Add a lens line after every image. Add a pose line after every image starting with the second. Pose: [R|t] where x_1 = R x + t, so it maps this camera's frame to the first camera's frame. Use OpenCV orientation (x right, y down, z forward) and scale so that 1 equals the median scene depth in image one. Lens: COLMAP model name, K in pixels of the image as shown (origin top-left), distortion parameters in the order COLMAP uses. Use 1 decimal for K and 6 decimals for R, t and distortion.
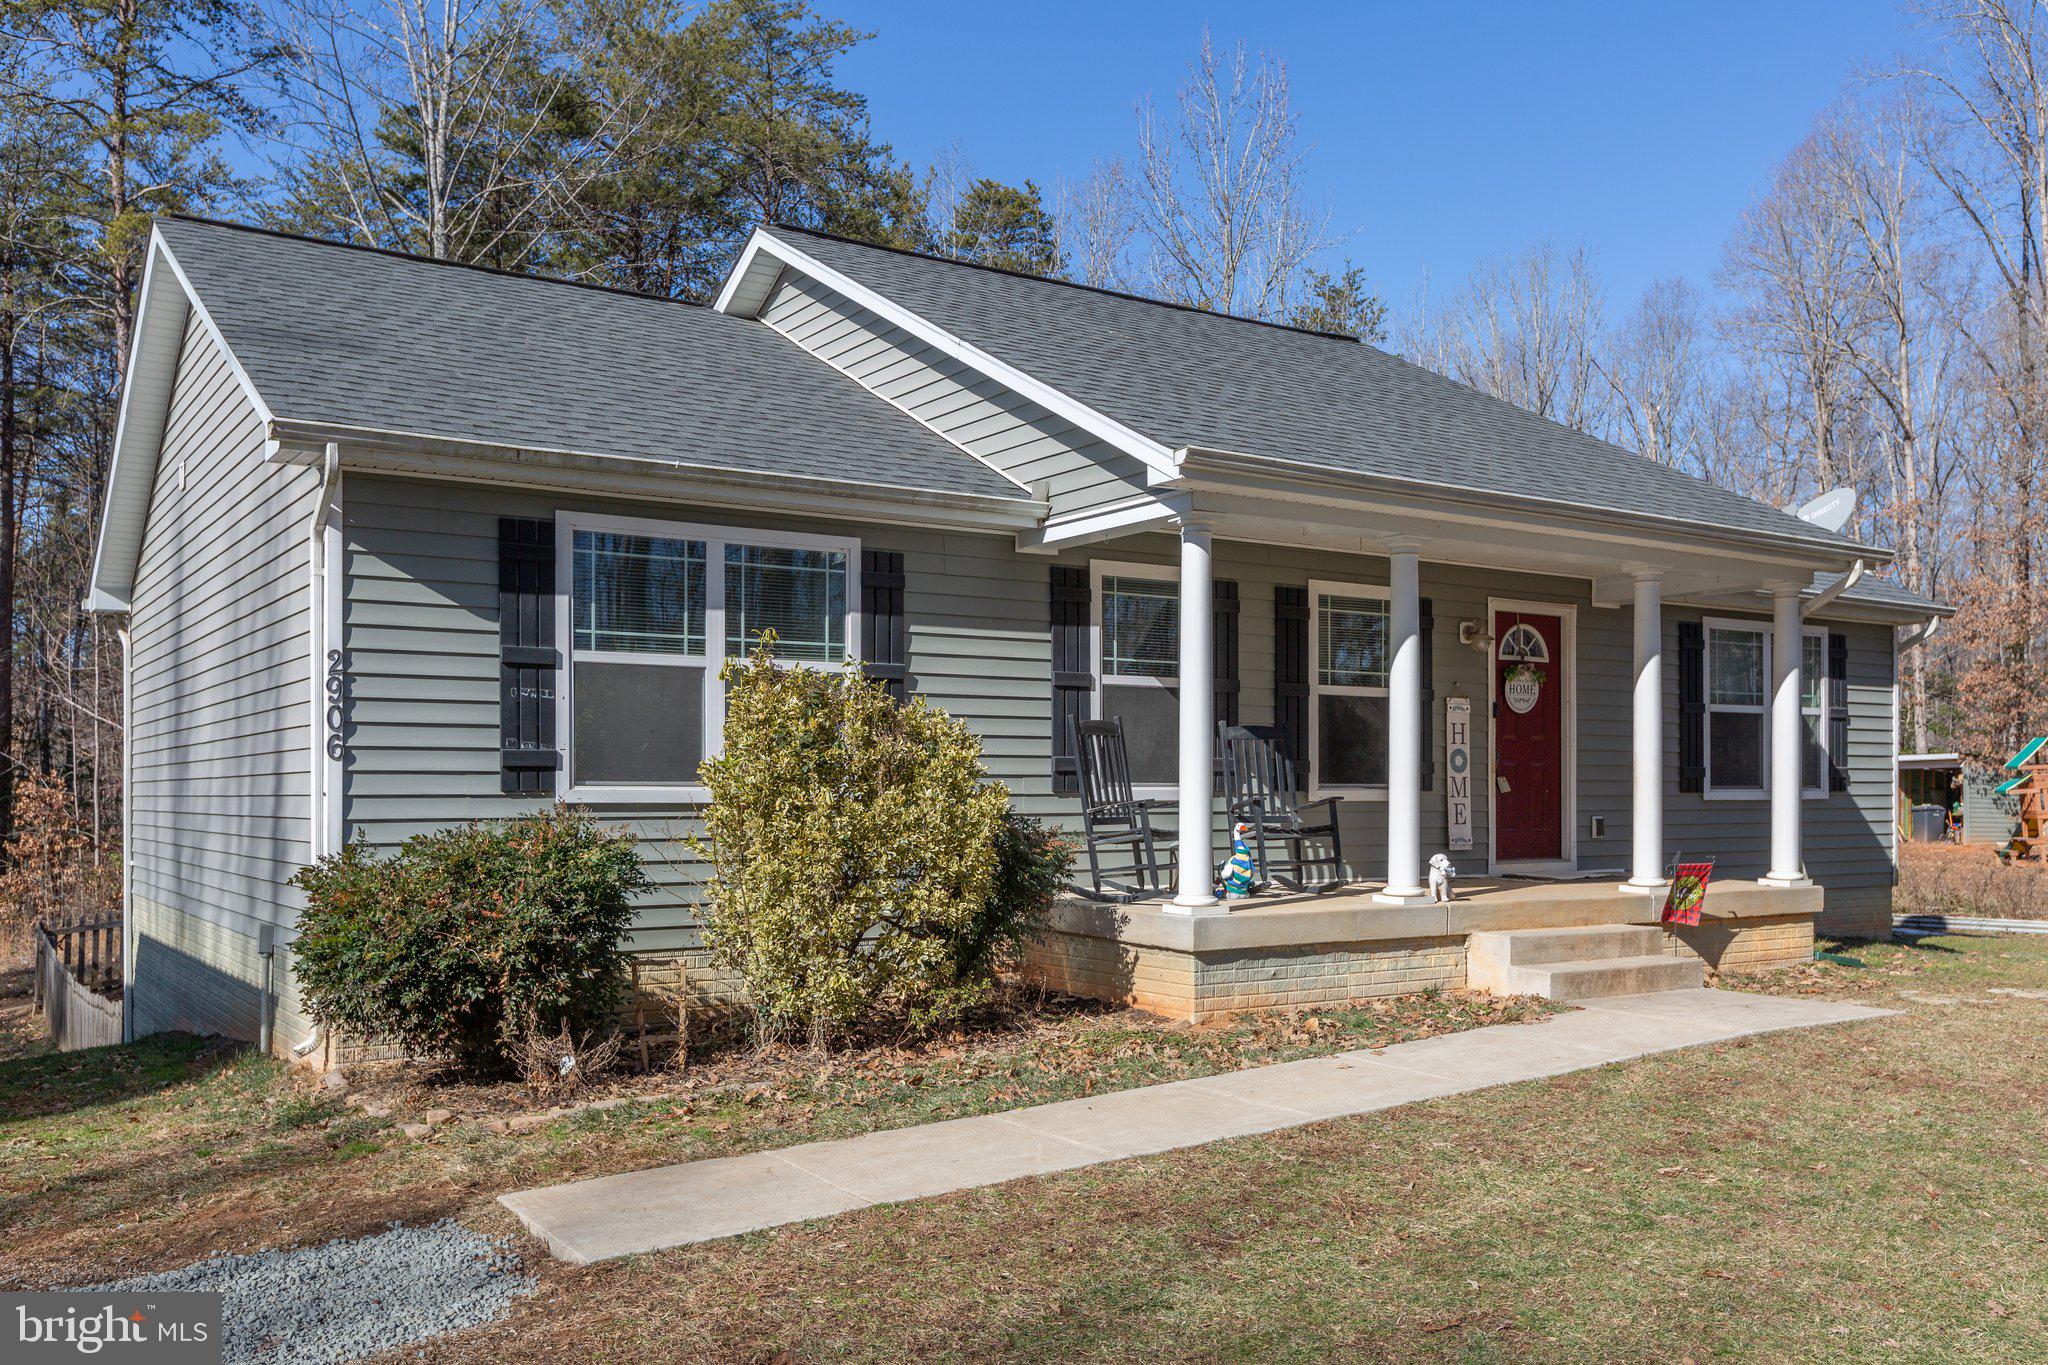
lens RADIAL K [[1731.9, 0, 1023.7], [0, 1731.9, 807.9], [0, 0, 1]] dist [0.002192, 0.003524]
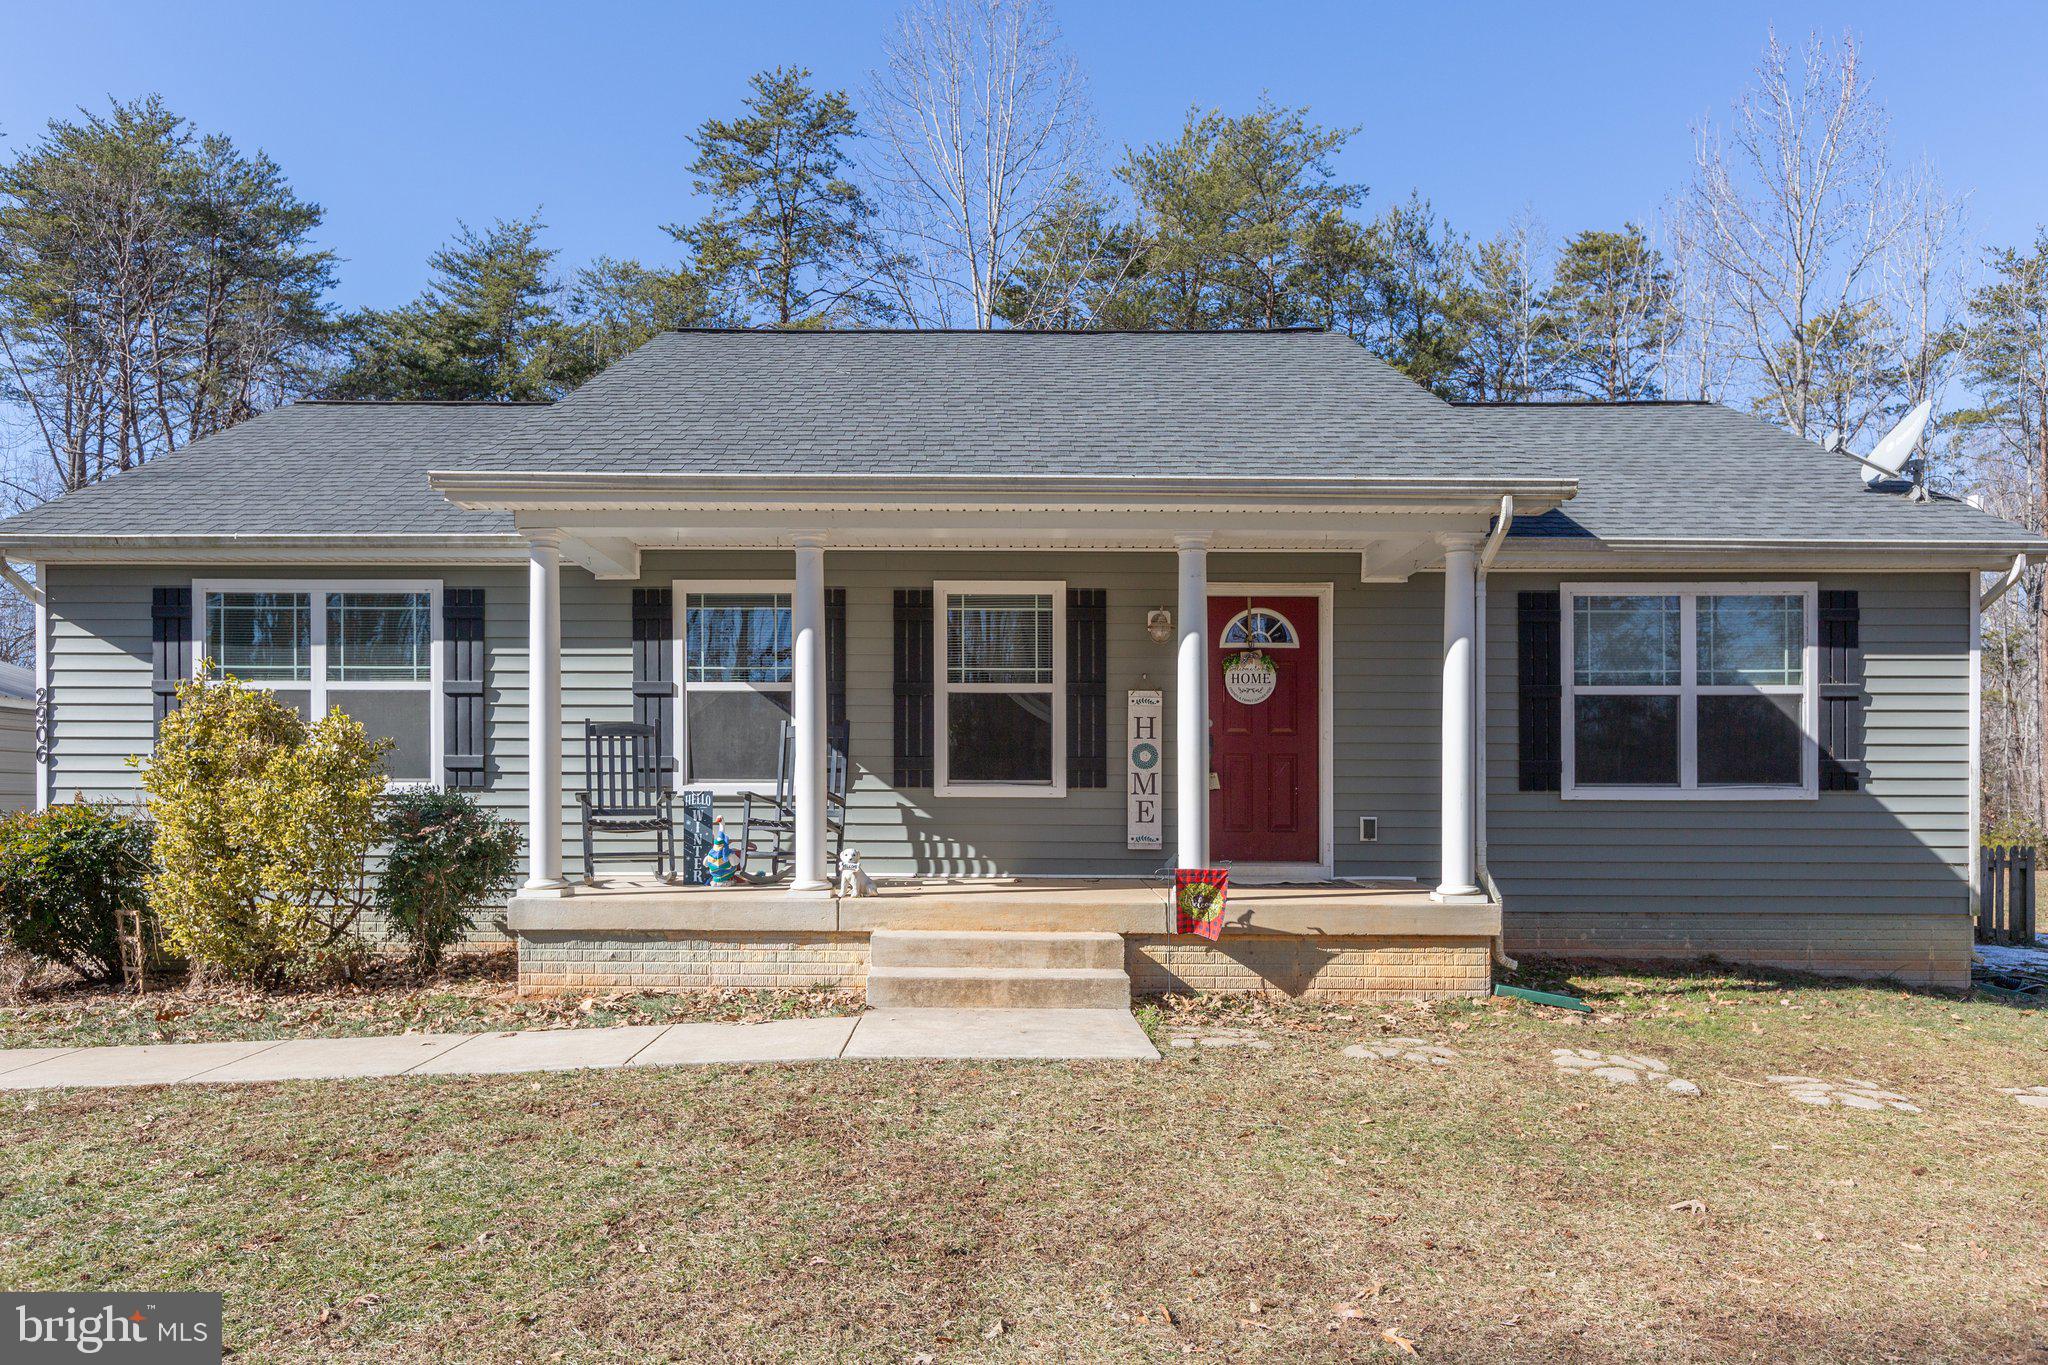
lens RADIAL K [[1350.8, 0, 1028.3], [0, 1350.8, 845.2], [0, 0, 1]] dist [0.003287, -0.001177]
pose [[0.826617, 0.023025, -0.562293, 0.667522], [-0.008496, 0.999559, 0.028440, 0.001371], [0.562700, -0.018731, 0.826449, 0.370617]]
